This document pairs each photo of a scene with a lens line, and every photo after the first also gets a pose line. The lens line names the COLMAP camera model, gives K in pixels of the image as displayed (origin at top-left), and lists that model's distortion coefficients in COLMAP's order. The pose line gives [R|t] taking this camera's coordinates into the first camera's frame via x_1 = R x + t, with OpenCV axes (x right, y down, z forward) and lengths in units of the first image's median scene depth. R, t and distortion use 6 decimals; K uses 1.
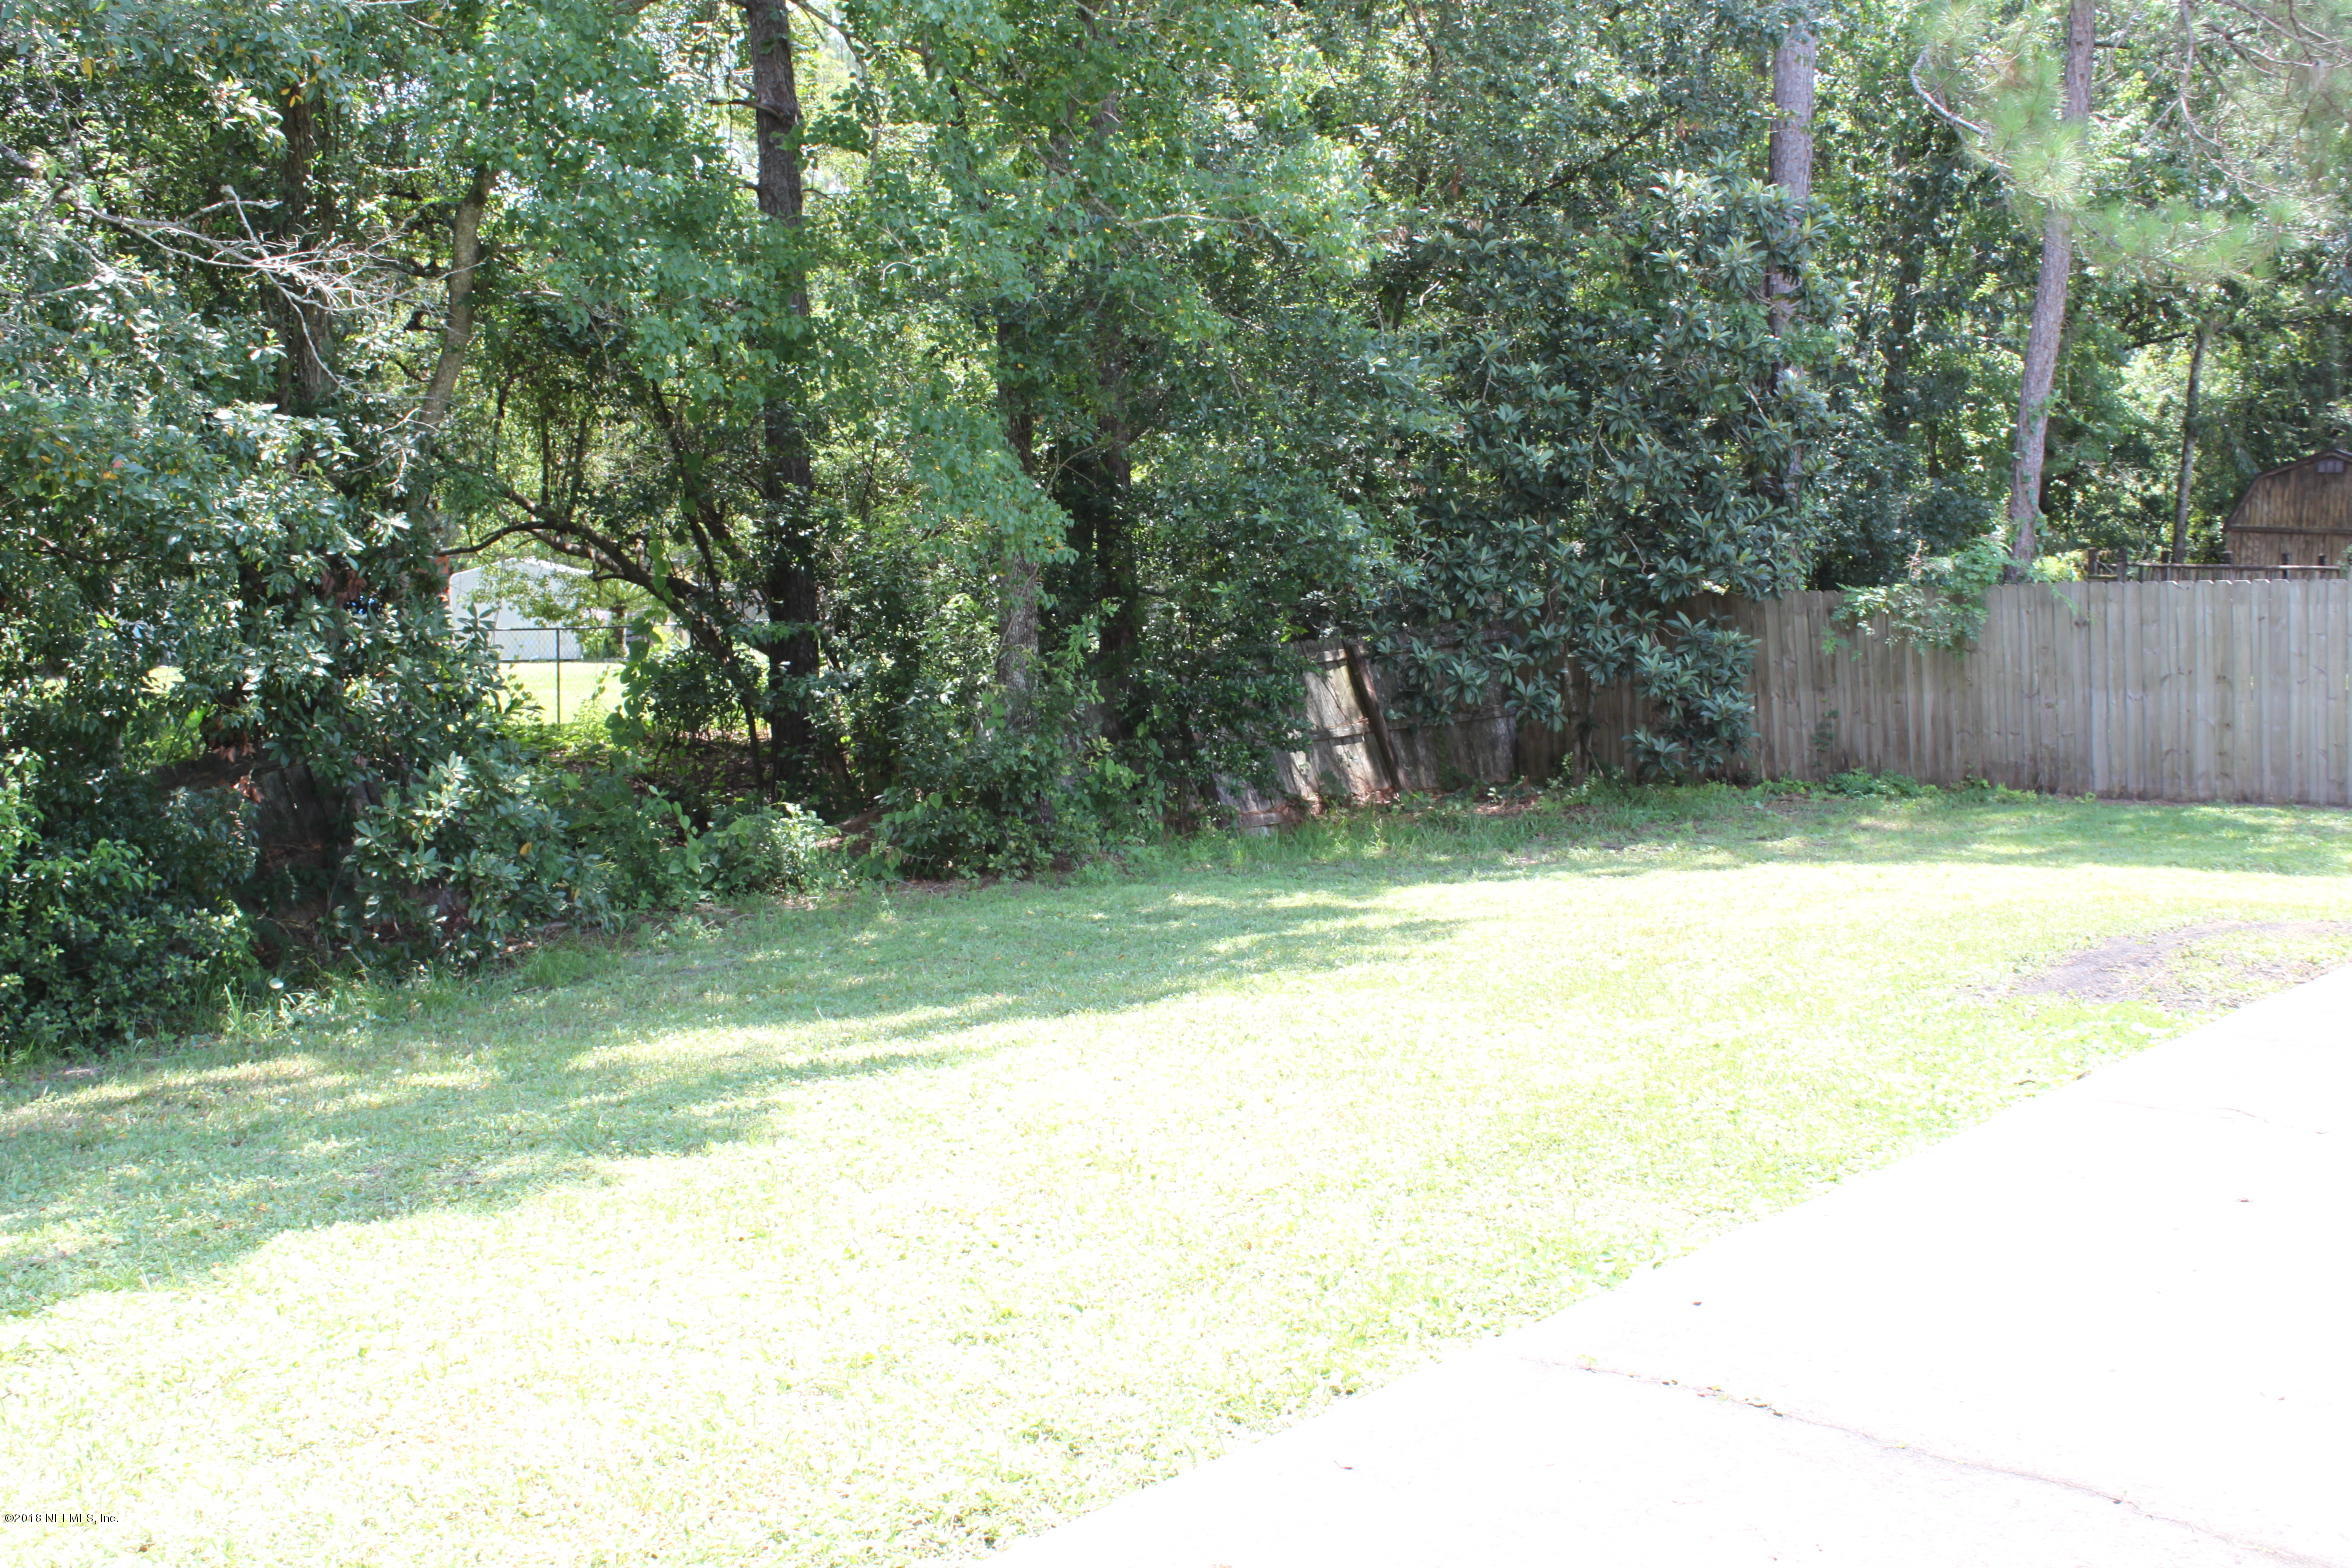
lens RADIAL K [[2386.0, 0, 1176.6], [0, 2386.0, 790.9], [0, 0, 1]] dist [-0.130507, 0.132504]
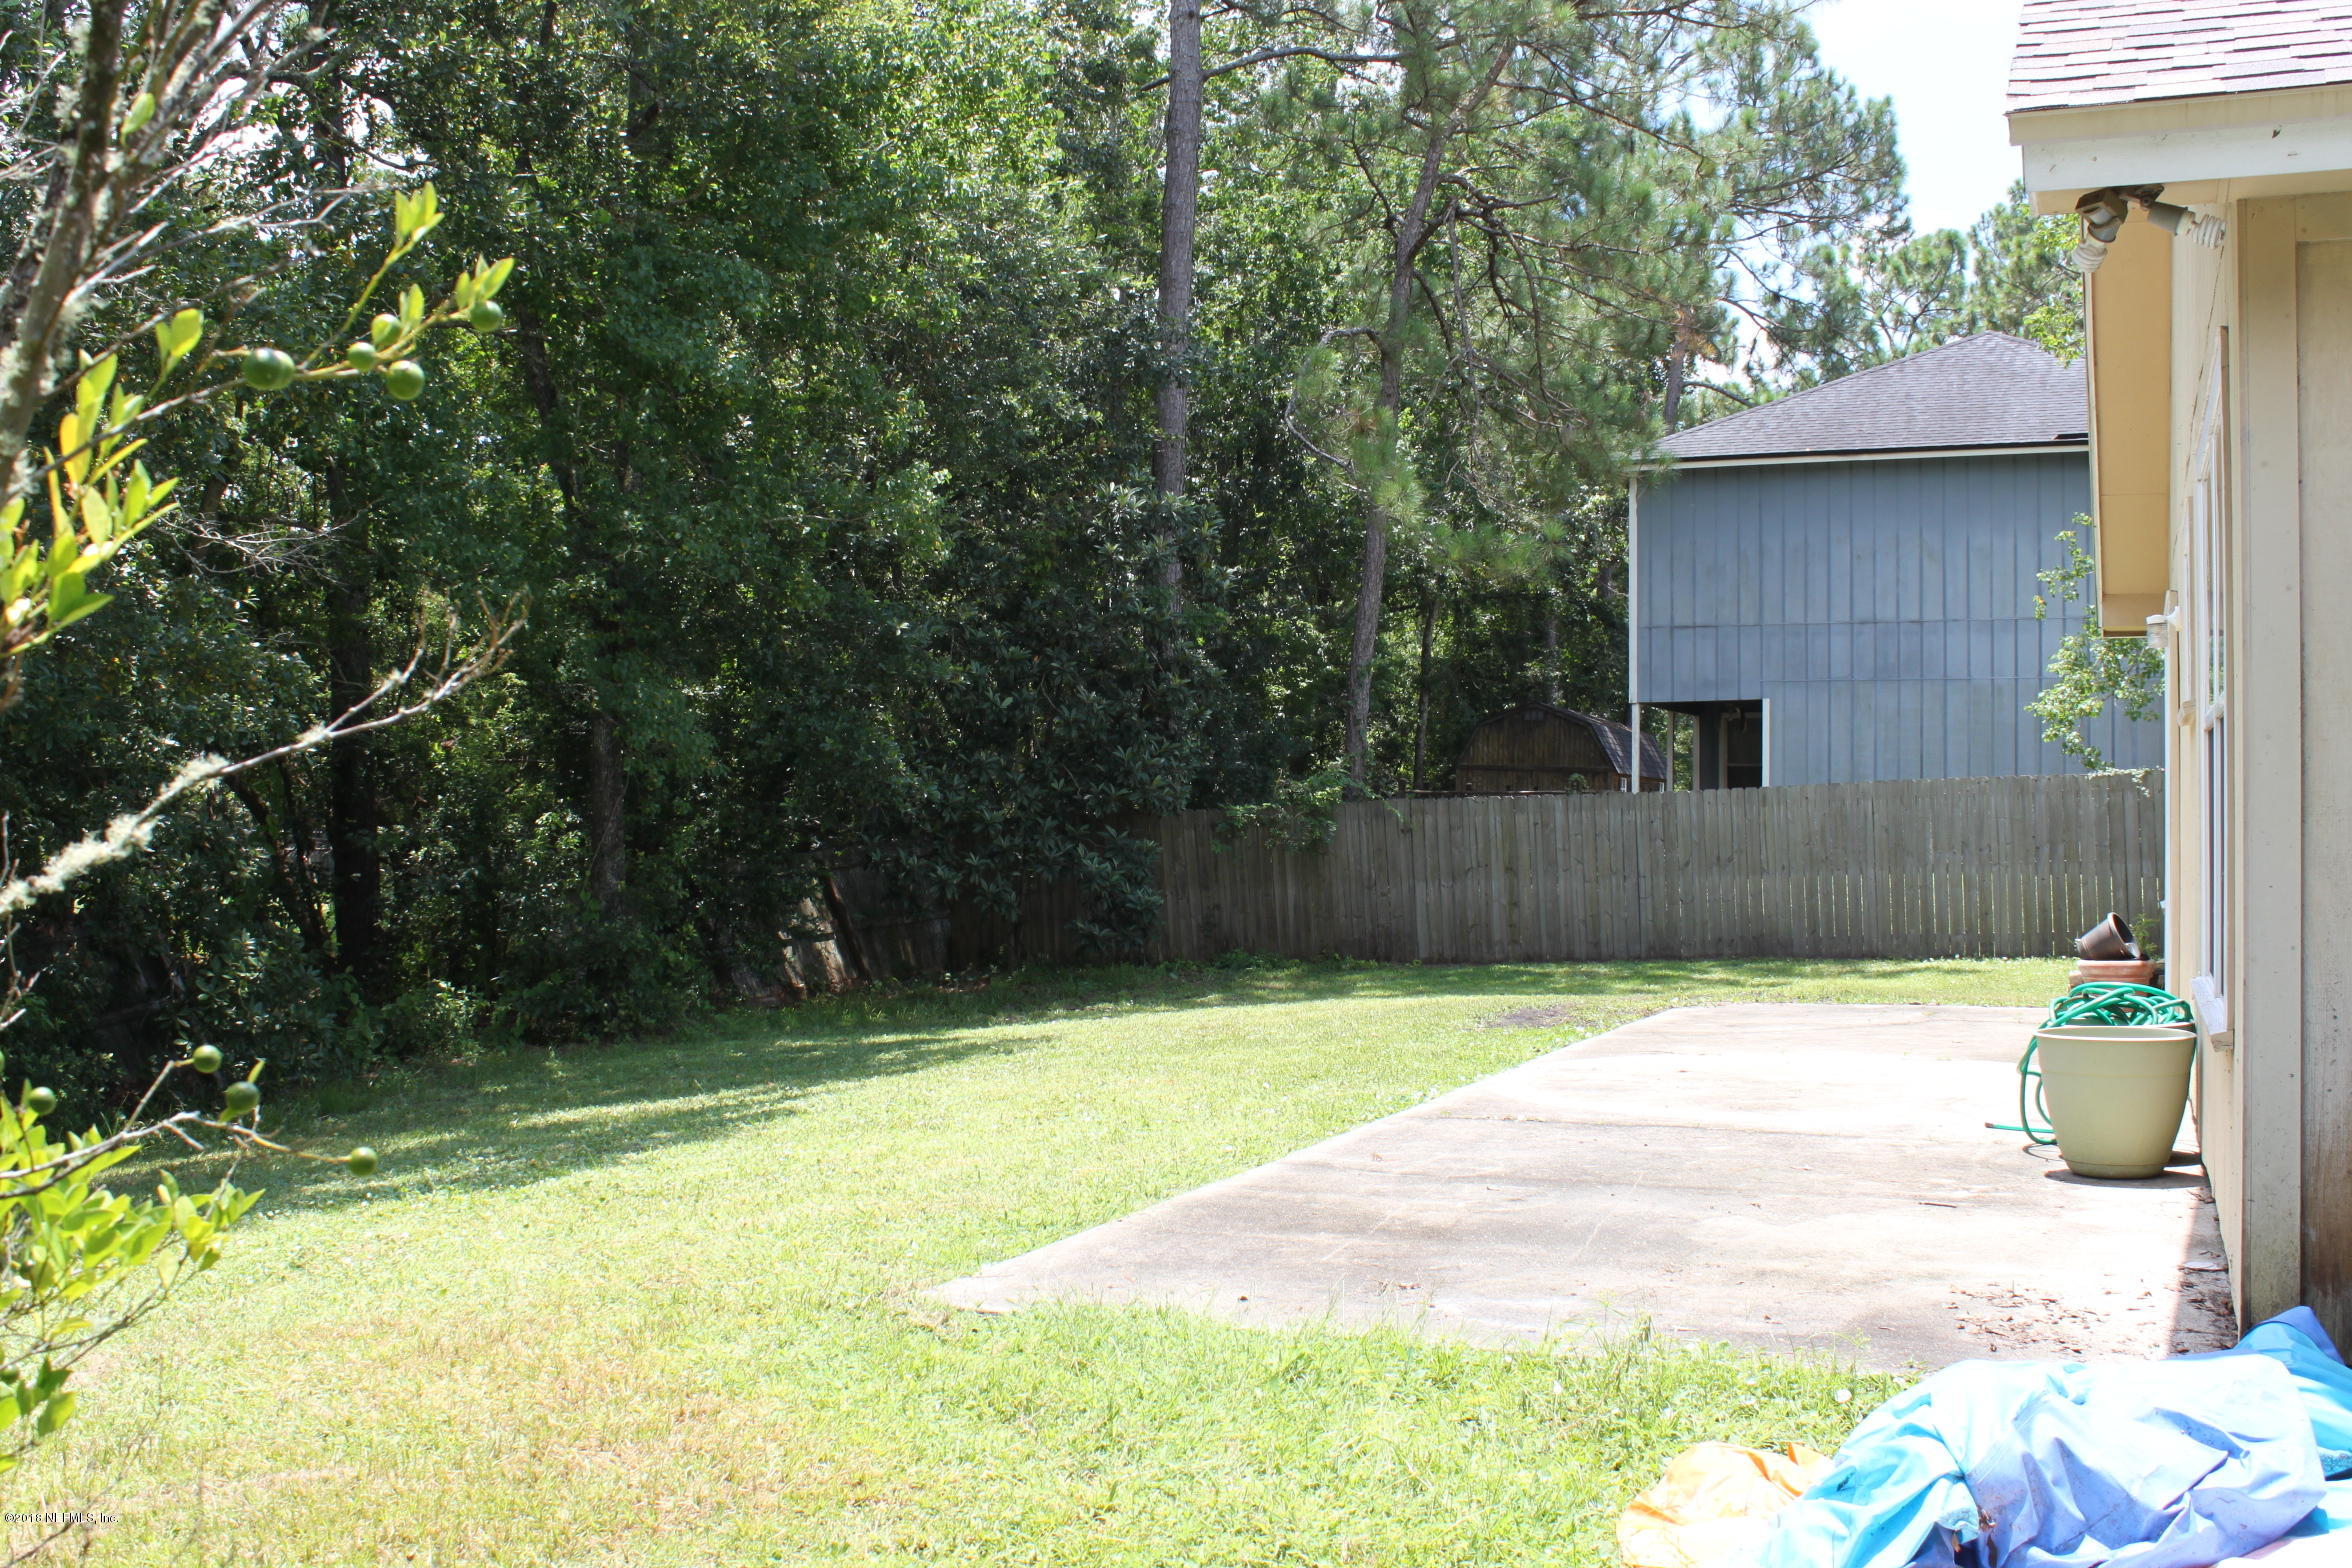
lens RADIAL K [[2386.0, 0, 1176.6], [0, 2386.0, 790.9], [0, 0, 1]] dist [-0.130507, 0.132504]
pose [[0.945979, -0.000831, 0.324228, -0.165820], [0.035058, 0.994396, -0.099738, 0.034715], [-0.322328, 0.105717, 0.940707, -0.213545]]
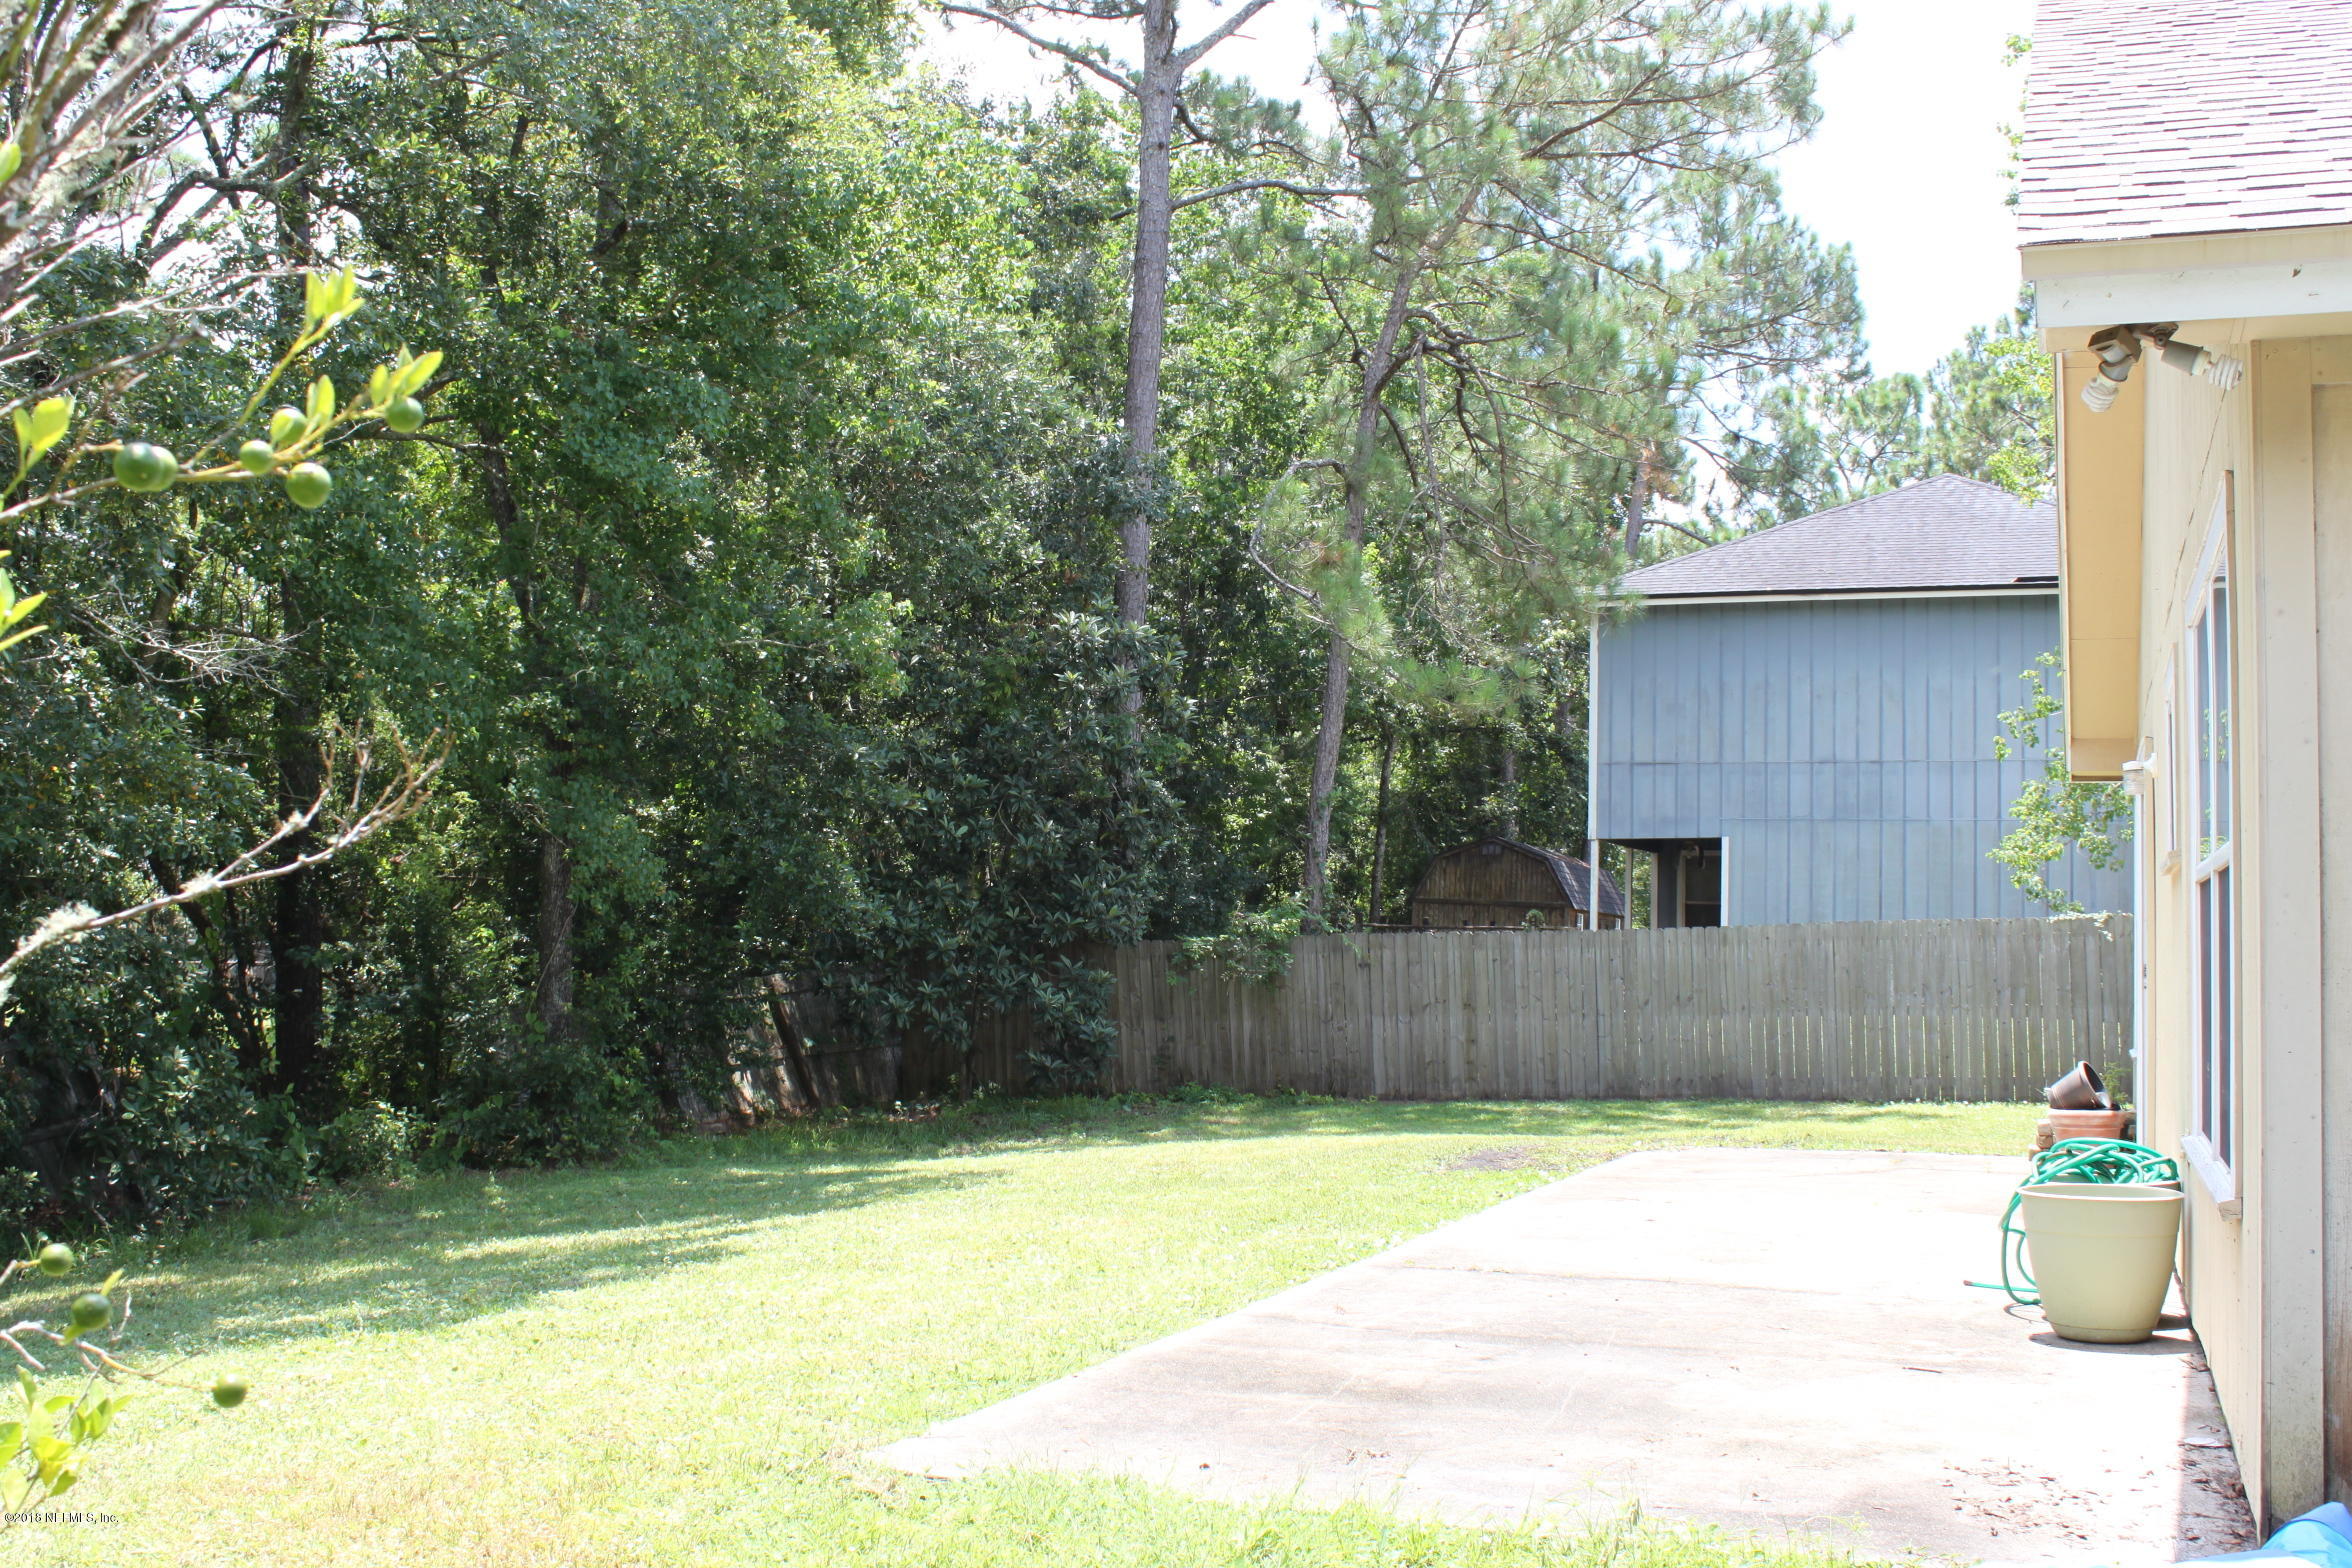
lens RADIAL K [[2385.7, 0, 1167.5], [0, 2385.7, 779.1], [0, 0, 1]] dist [-0.144762, 0.236246]
pose [[0.940622, 0.034928, 0.337654, -0.163916], [0.019758, 0.987373, -0.157177, 0.031882], [-0.338880, 0.154516, 0.928054, -0.202897]]
